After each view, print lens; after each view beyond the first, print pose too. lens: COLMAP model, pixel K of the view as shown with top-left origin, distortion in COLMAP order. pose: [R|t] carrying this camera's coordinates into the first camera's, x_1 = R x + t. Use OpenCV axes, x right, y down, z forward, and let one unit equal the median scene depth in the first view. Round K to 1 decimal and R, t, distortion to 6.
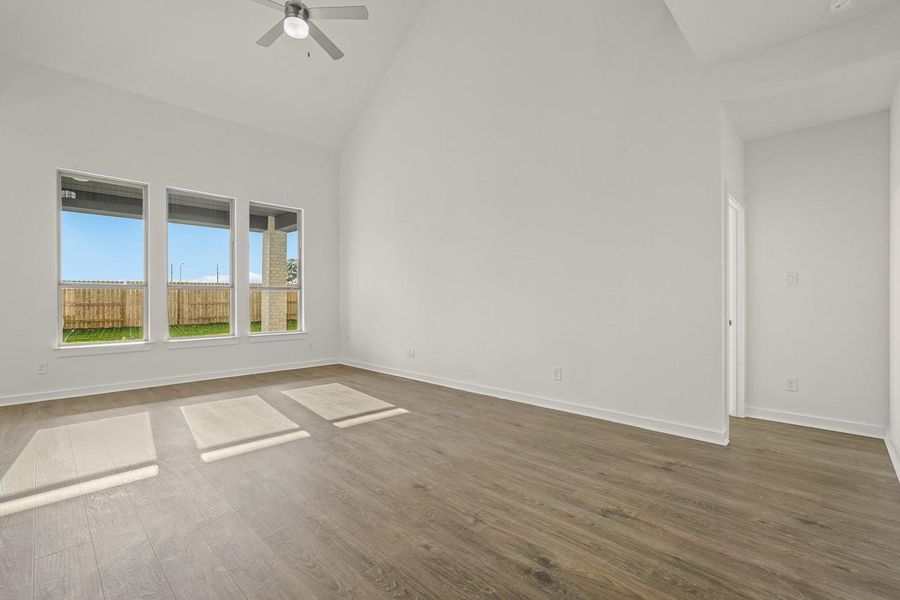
lens RADIAL K [[405.5, 0, 444.9], [0, 405.5, 298.2], [0, 0, 1]] dist [-0.009942, 0.000045]
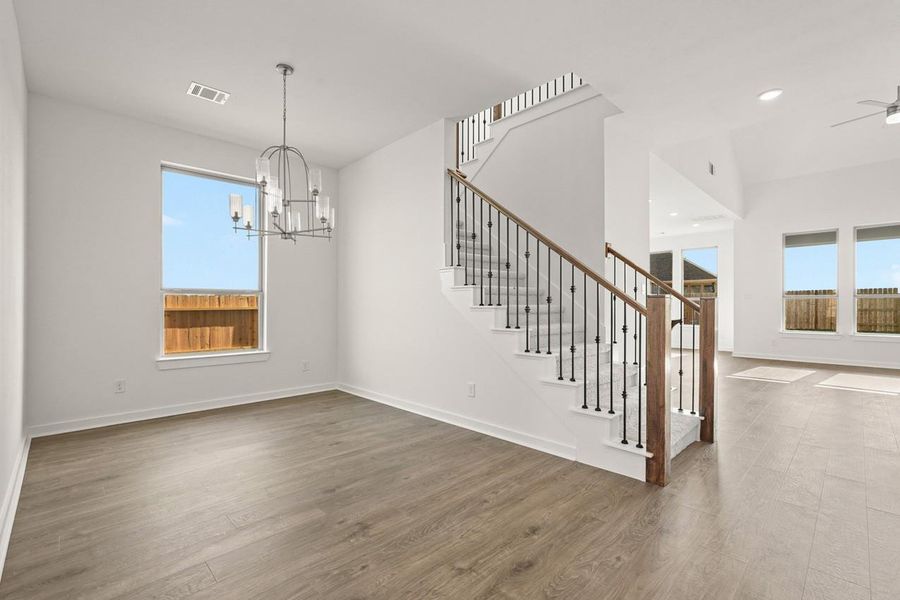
lens RADIAL K [[403.4, 0, 447.0], [0, 403.4, 305.5], [0, 0, 1]] dist [-0.012927, 0.000013]
pose [[-0.024344, 0.003306, -0.999698, 0.806924], [0.001488, 0.999994, 0.003271, -0.004368], [0.999703, -0.001408, -0.024349, -0.427694]]
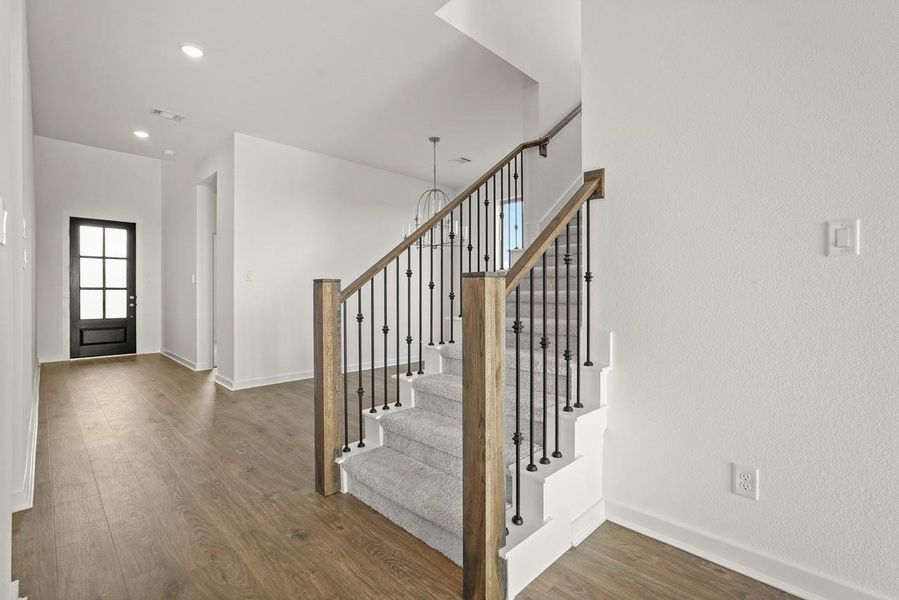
lens RADIAL K [[401.9, 0, 445.5], [0, 401.9, 299.1], [0, 0, 1]] dist [-0.003957, 0.000266]
pose [[-0.999964, -0.006476, 0.005428, 0.134615], [-0.006429, 0.999942, 0.008682, 0.005261], [-0.005484, 0.008646, -0.999948, 0.299291]]
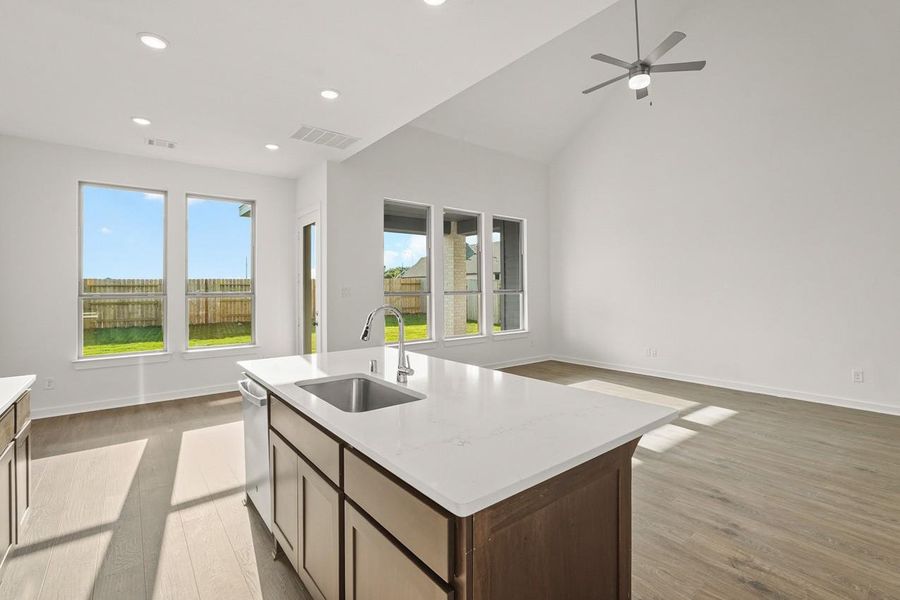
lens RADIAL K [[415.3, 0, 449.3], [0, 415.3, 285.3], [0, 0, 1]] dist [-0.002425, 0.001017]
pose [[0.992519, -0.004938, -0.121988, -0.567581], [0.004243, 0.999973, -0.005961, -0.047007], [0.122014, 0.005399, 0.992514, -0.205252]]
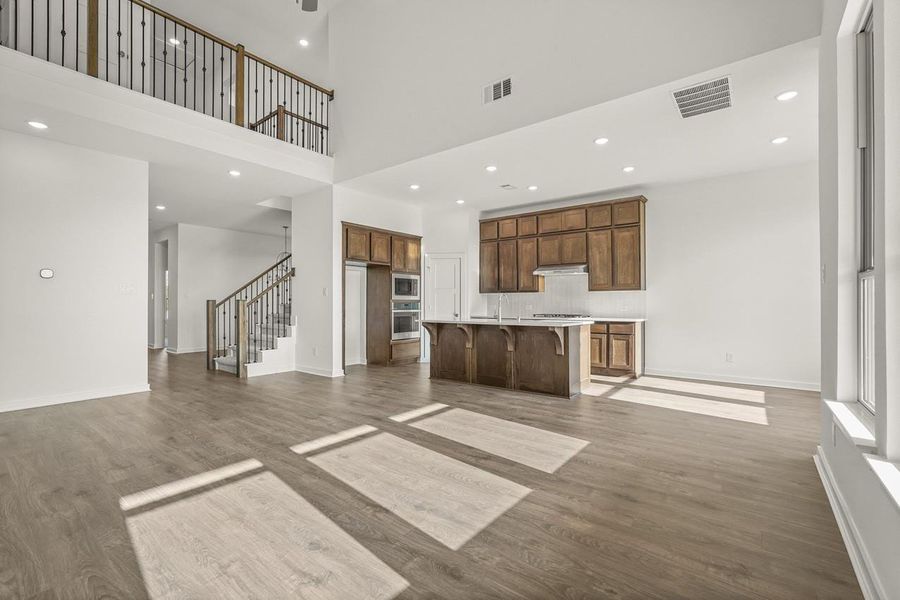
lens RADIAL K [[397.2, 0, 452.6], [0, 397.2, 300.1], [0, 0, 1]] dist [-0.021559, 0.015186]
pose [[-0.992590, 0.000789, -0.121511, -0.398591], [0.001898, 0.999958, -0.009012, 0.001734], [0.121498, -0.009175, -0.992549, 1.314414]]
